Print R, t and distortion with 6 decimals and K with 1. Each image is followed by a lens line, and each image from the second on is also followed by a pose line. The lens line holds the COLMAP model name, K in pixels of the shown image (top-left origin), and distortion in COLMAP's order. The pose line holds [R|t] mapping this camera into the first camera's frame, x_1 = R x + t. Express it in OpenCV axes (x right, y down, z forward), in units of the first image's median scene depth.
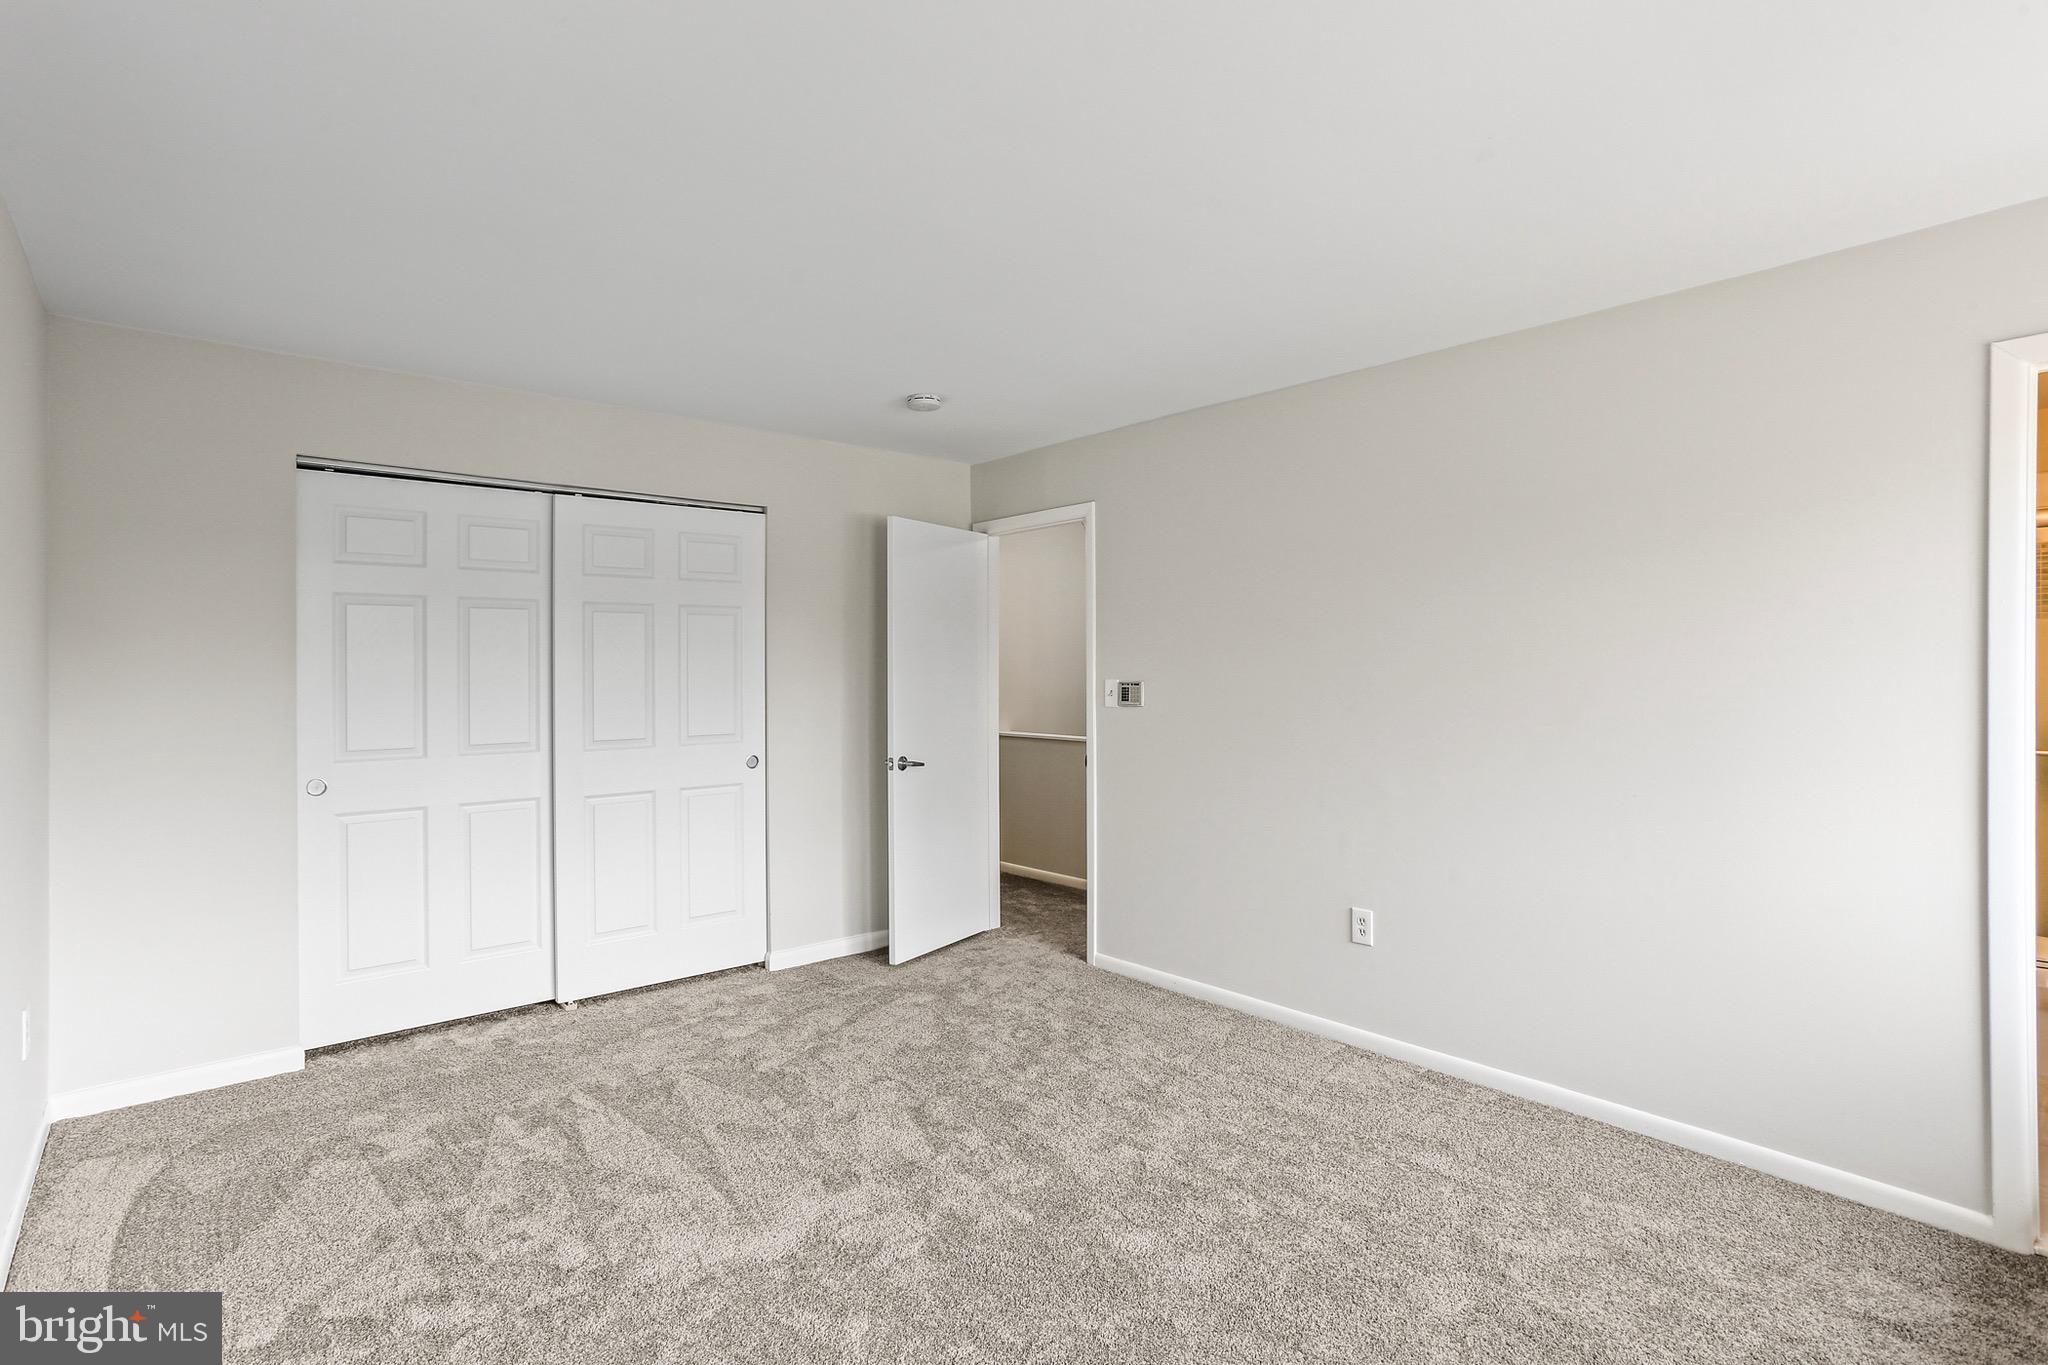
lens RADIAL K [[1031.7, 0, 1025.1], [0, 1031.7, 672.1], [0, 0, 1]] dist [-0.042550, 0.026042]
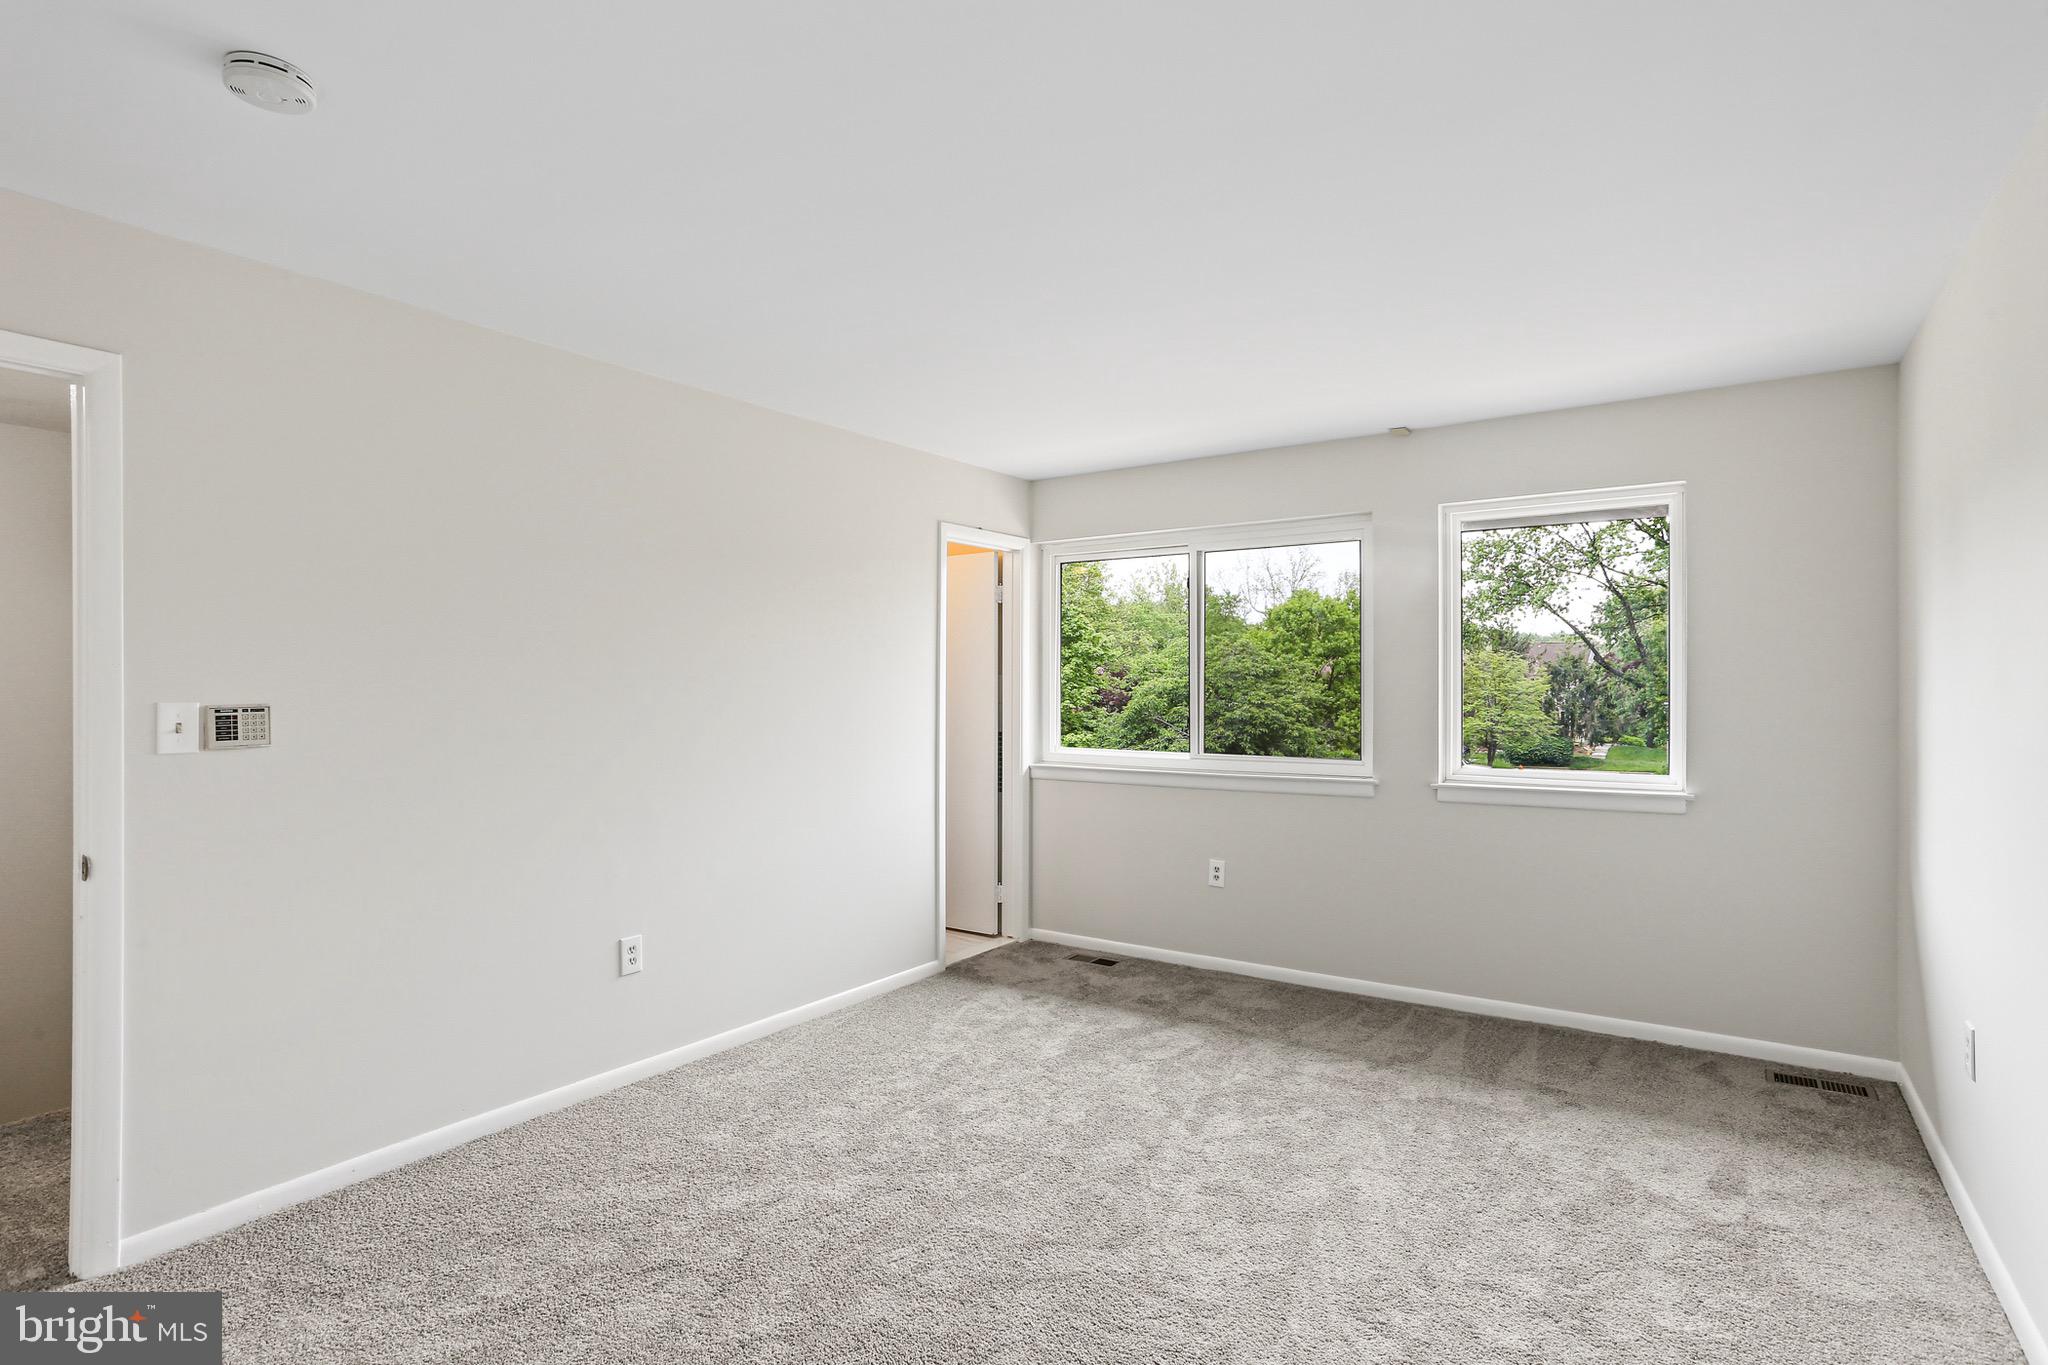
lens RADIAL K [[1031.7, 0, 1025.3], [0, 1031.7, 686.8], [0, 0, 1]] dist [-0.042550, 0.026042]
pose [[-0.257871, 0.001396, 0.966178, -0.588233], [0.004869, 0.999988, -0.000146, 0.001200], [-0.966167, 0.004667, -0.257875, 0.767217]]
